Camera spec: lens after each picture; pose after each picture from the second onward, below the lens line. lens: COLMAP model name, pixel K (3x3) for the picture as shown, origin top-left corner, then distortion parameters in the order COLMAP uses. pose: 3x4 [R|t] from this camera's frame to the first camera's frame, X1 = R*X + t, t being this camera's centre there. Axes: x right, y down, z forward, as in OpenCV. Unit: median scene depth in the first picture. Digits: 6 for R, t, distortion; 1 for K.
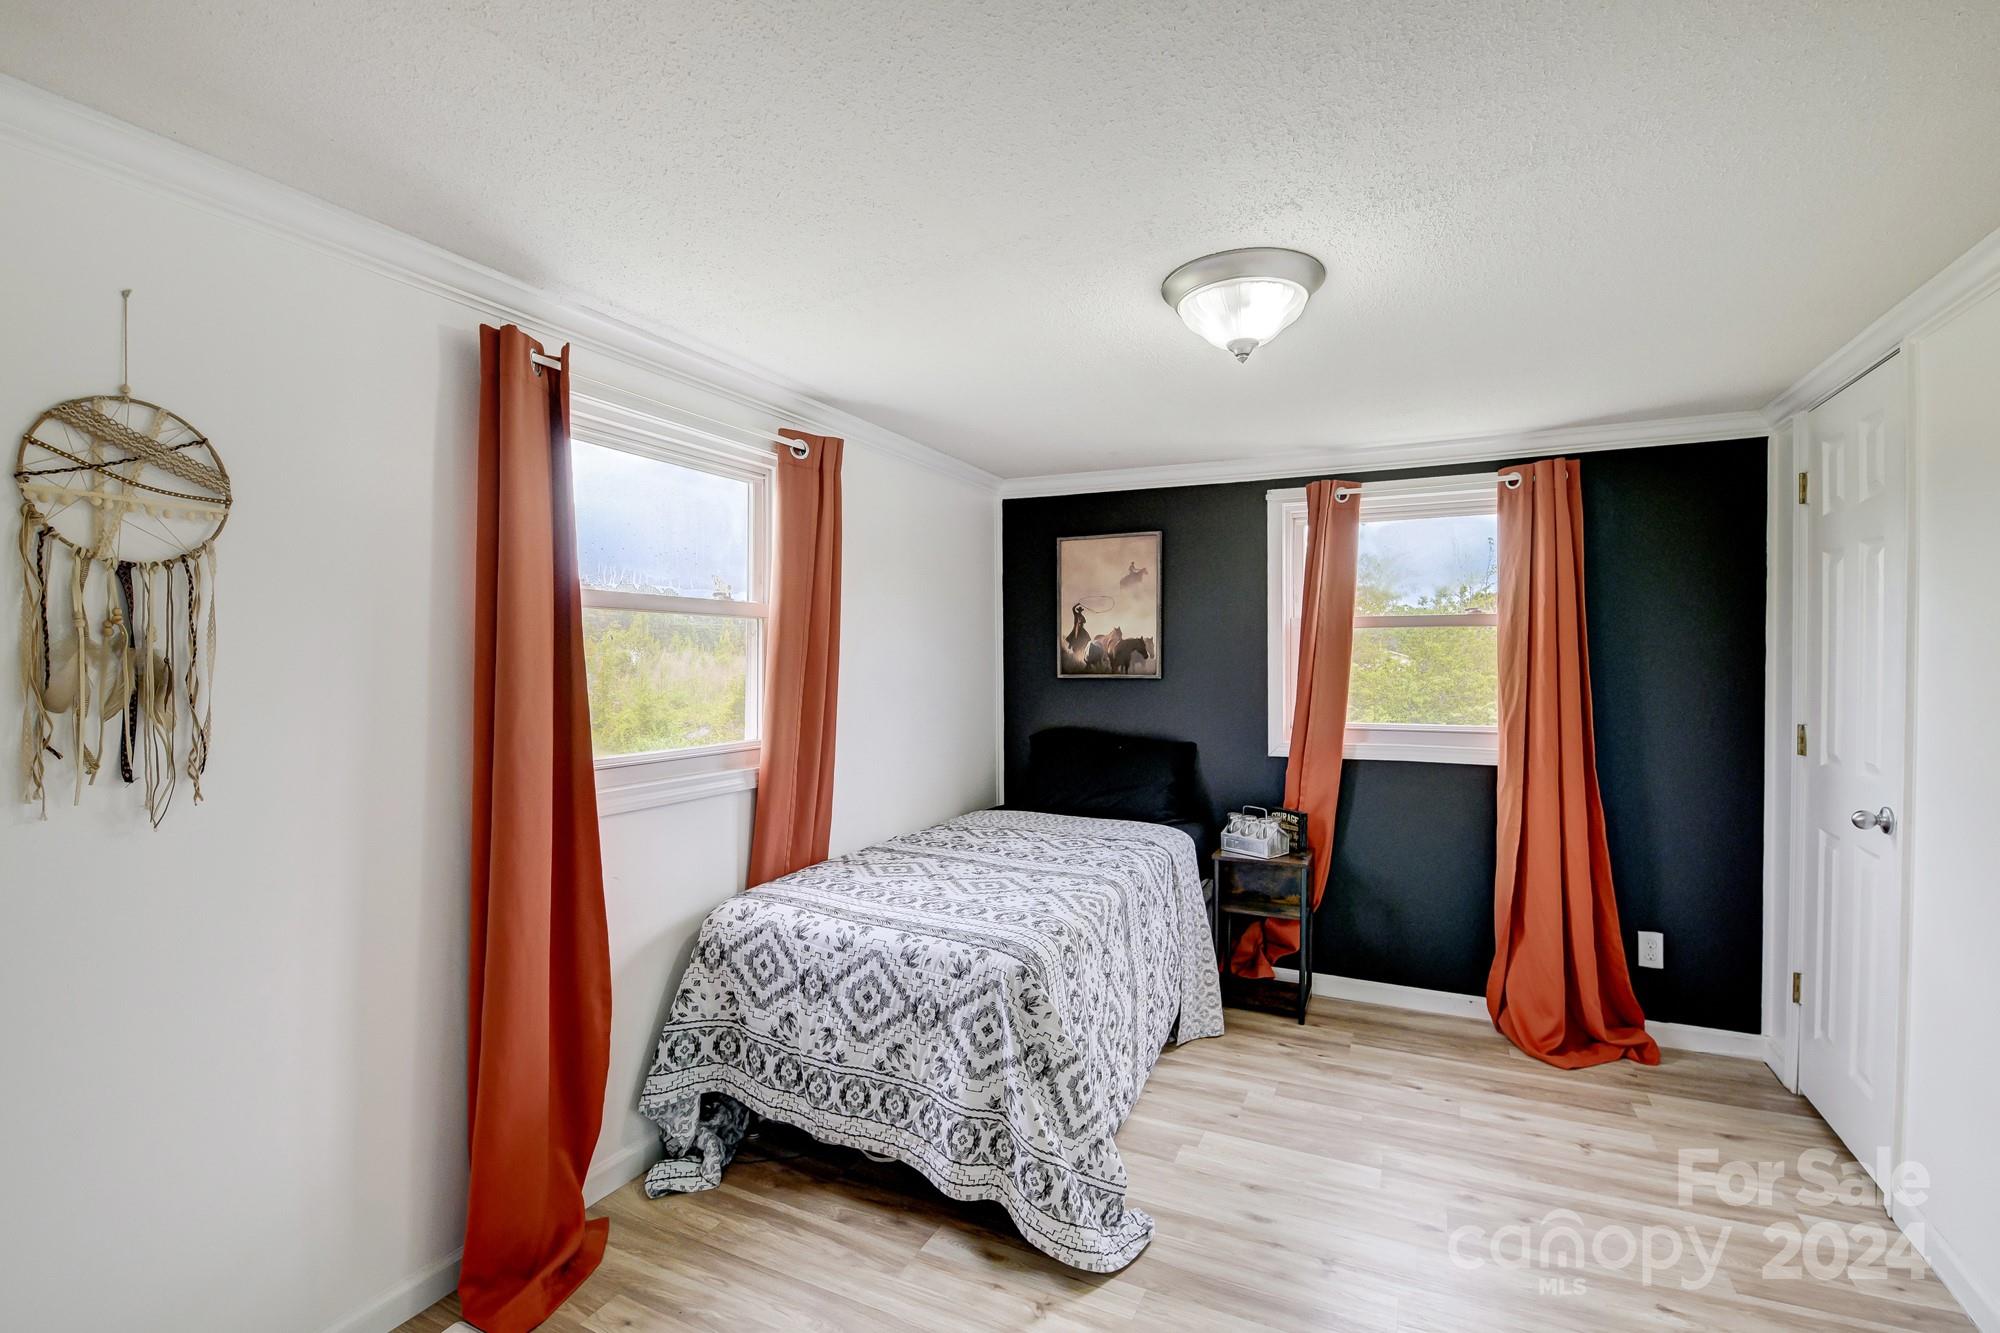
lens RADIAL K [[878.9, 0, 1009.5], [0, 878.9, 666.9], [0, 0, 1]] dist [-0.001485, -0.011036]
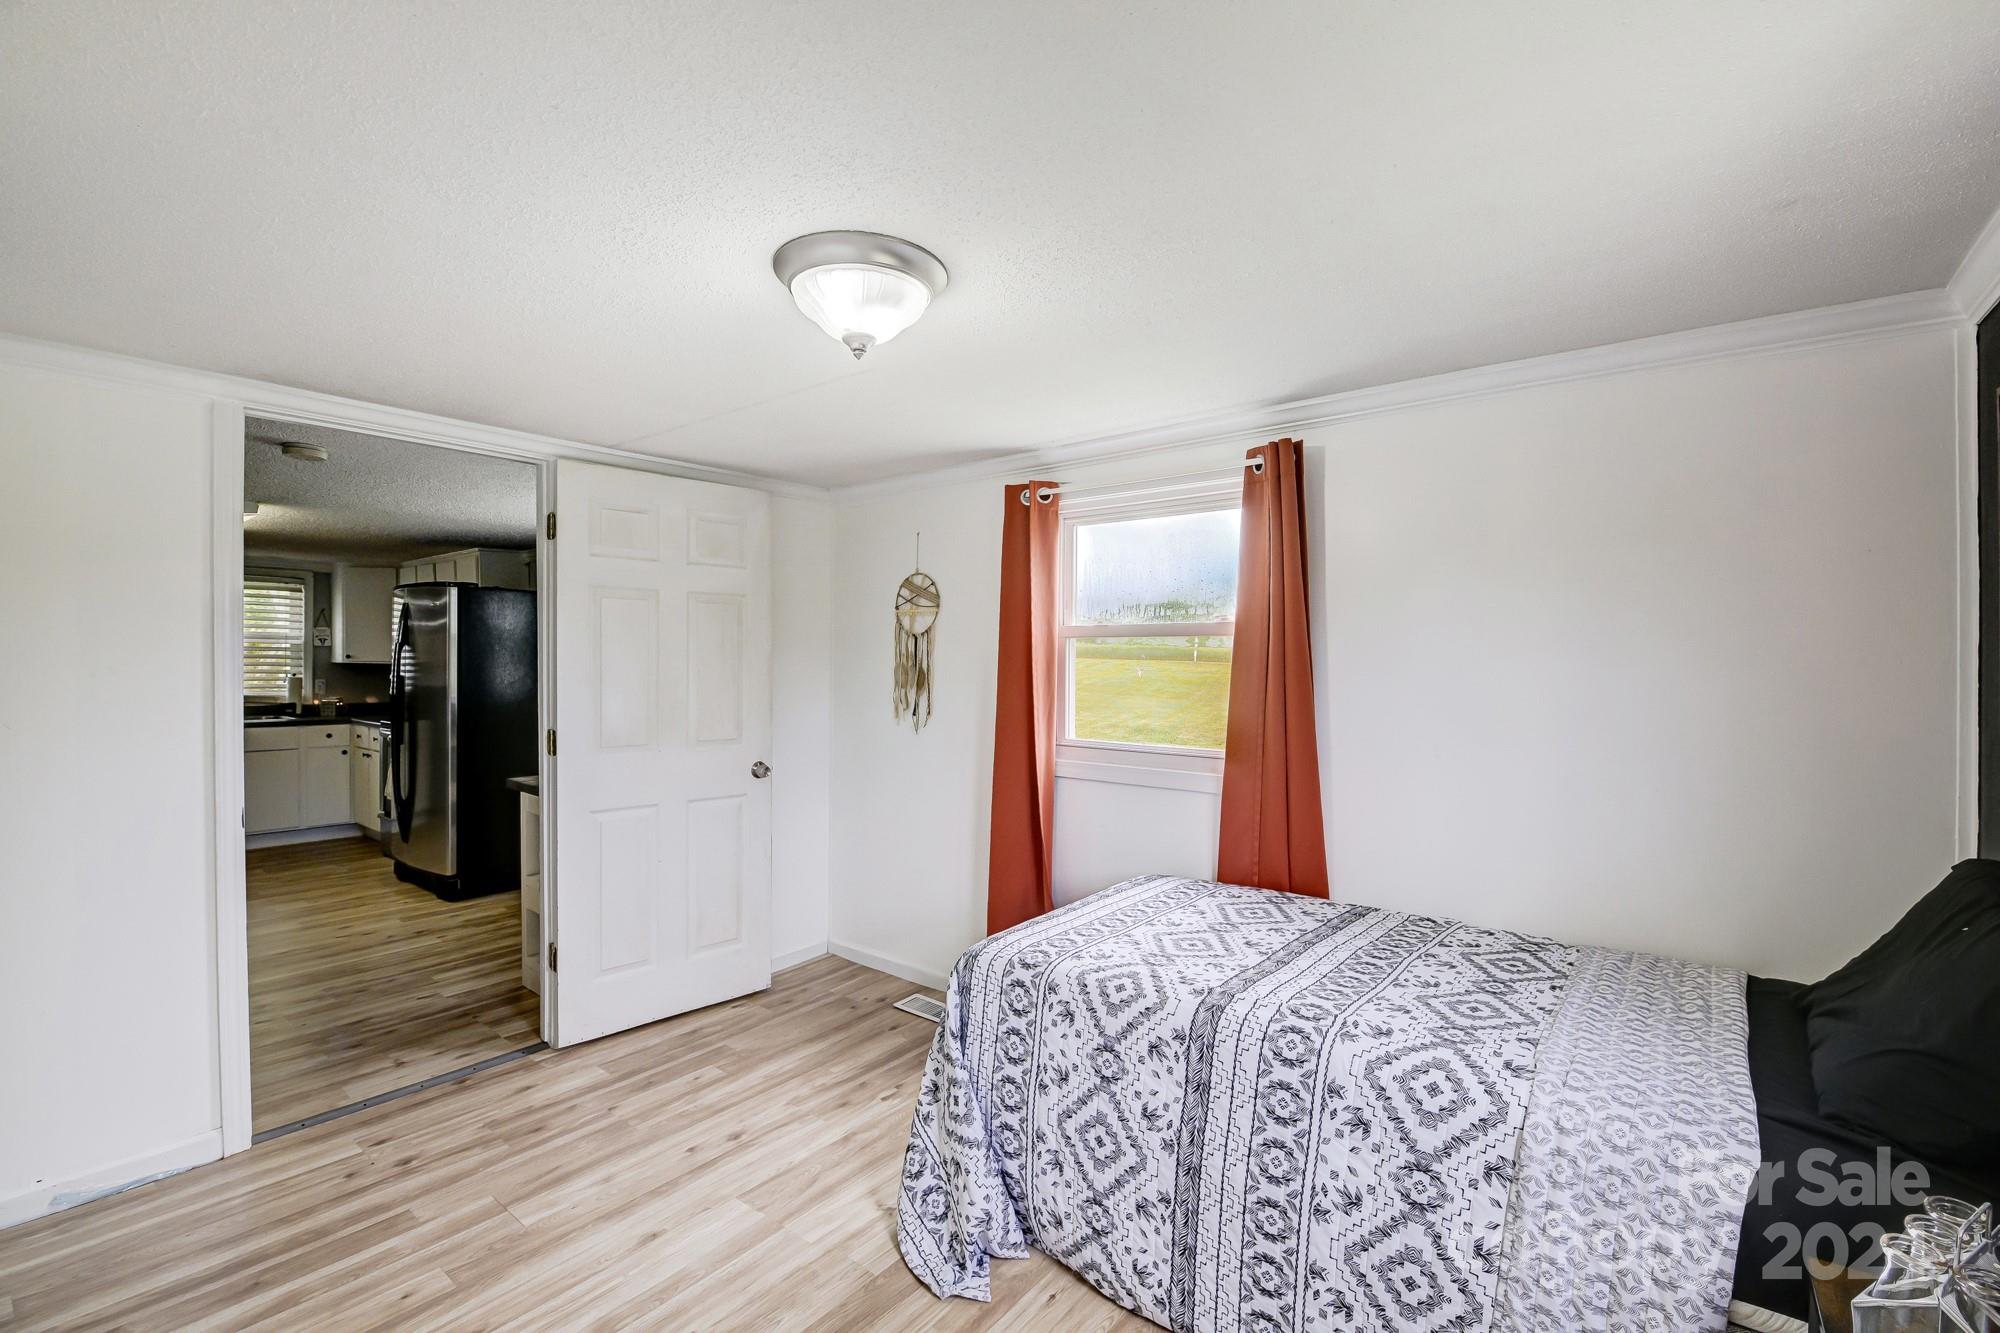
lens RADIAL K [[892.6, 0, 1008.3], [0, 892.6, 669.7], [0, 0, 1]] dist [-0.000837, -0.011917]
pose [[-0.216014, 0.002377, -0.976387, 1.530906], [-0.008255, 0.999957, 0.004261, -0.020398], [0.976355, 0.008981, -0.215986, 1.742309]]
